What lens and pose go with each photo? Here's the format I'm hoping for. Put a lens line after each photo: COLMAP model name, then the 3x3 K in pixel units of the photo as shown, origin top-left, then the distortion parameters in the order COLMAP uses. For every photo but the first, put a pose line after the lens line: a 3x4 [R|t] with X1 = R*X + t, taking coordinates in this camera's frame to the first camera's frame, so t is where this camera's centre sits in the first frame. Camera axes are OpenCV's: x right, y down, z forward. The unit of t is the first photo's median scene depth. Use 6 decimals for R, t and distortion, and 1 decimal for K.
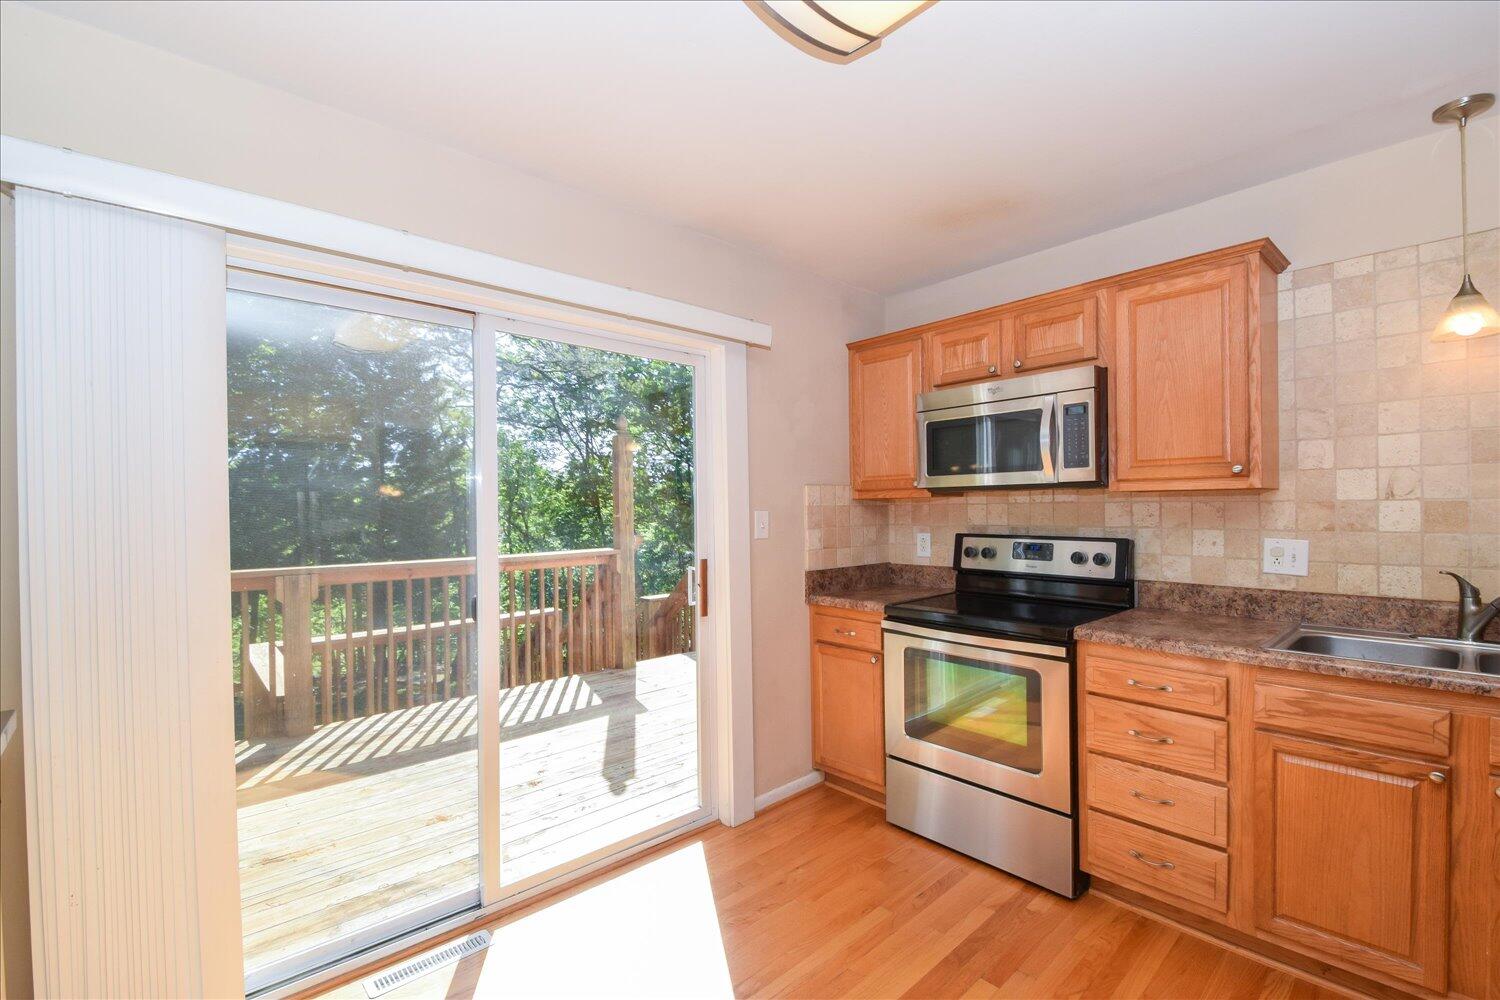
lens RADIAL K [[630.9, 0, 761.4], [0, 630.9, 503.5], [0, 0, 1]] dist [0.000538, -0.009547]
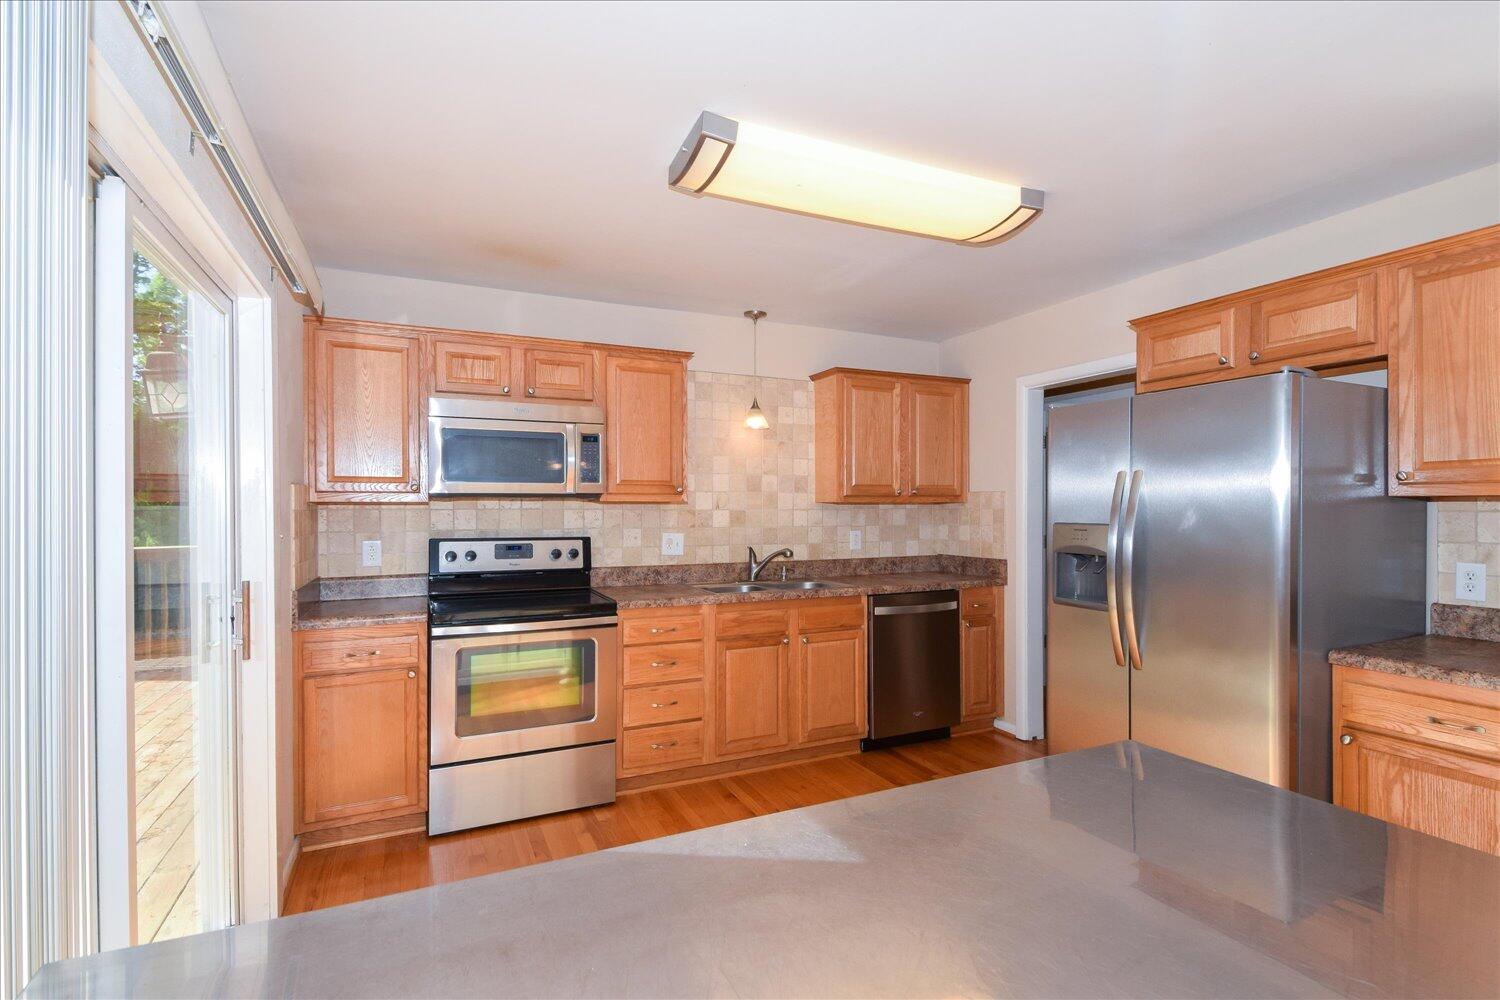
lens RADIAL K [[712.8, 0, 750.0], [0, 712.8, 500.0], [0, 0, 1]] dist [0.002565, -0.000451]
pose [[0.318887, 0.022415, 0.947528, -0.826577], [-0.008317, 0.999748, -0.020852, 0.007365], [-0.947756, -0.001231, 0.318993, 0.219186]]
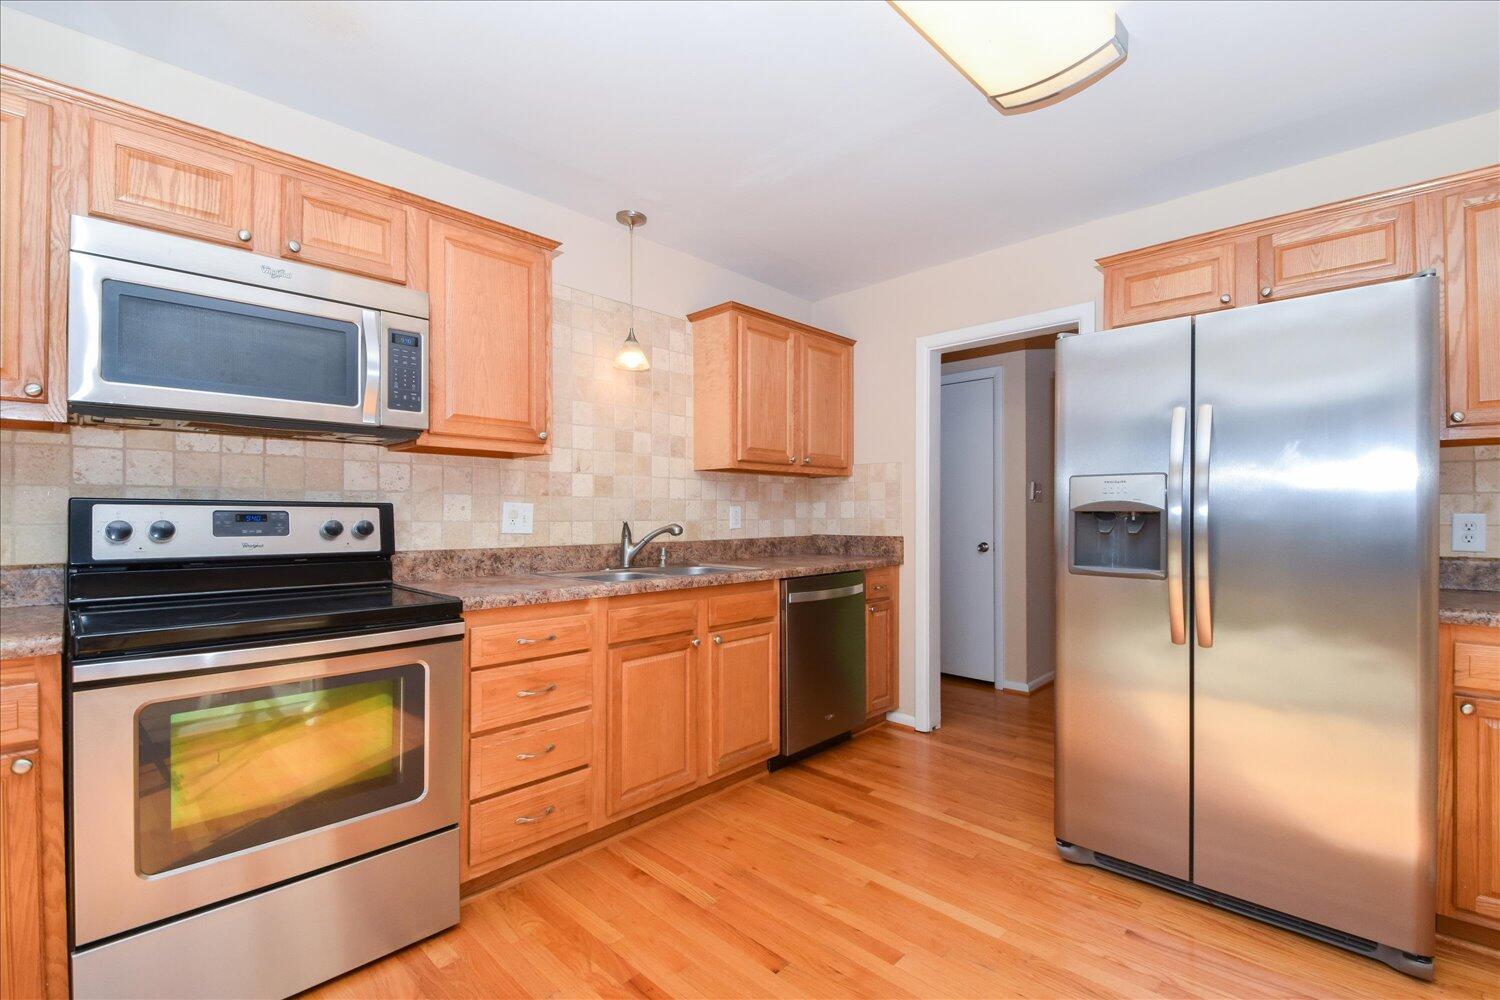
lens RADIAL K [[649.3, 0, 757.5], [0, 649.3, 511.2], [0, 0, 1]] dist [0.003679, -0.010923]
pose [[-0.063165, 0.017274, 0.997854, -0.375643], [-0.008124, 0.999808, -0.017822, 0.087396], [-0.997970, -0.009232, -0.063012, 0.619268]]
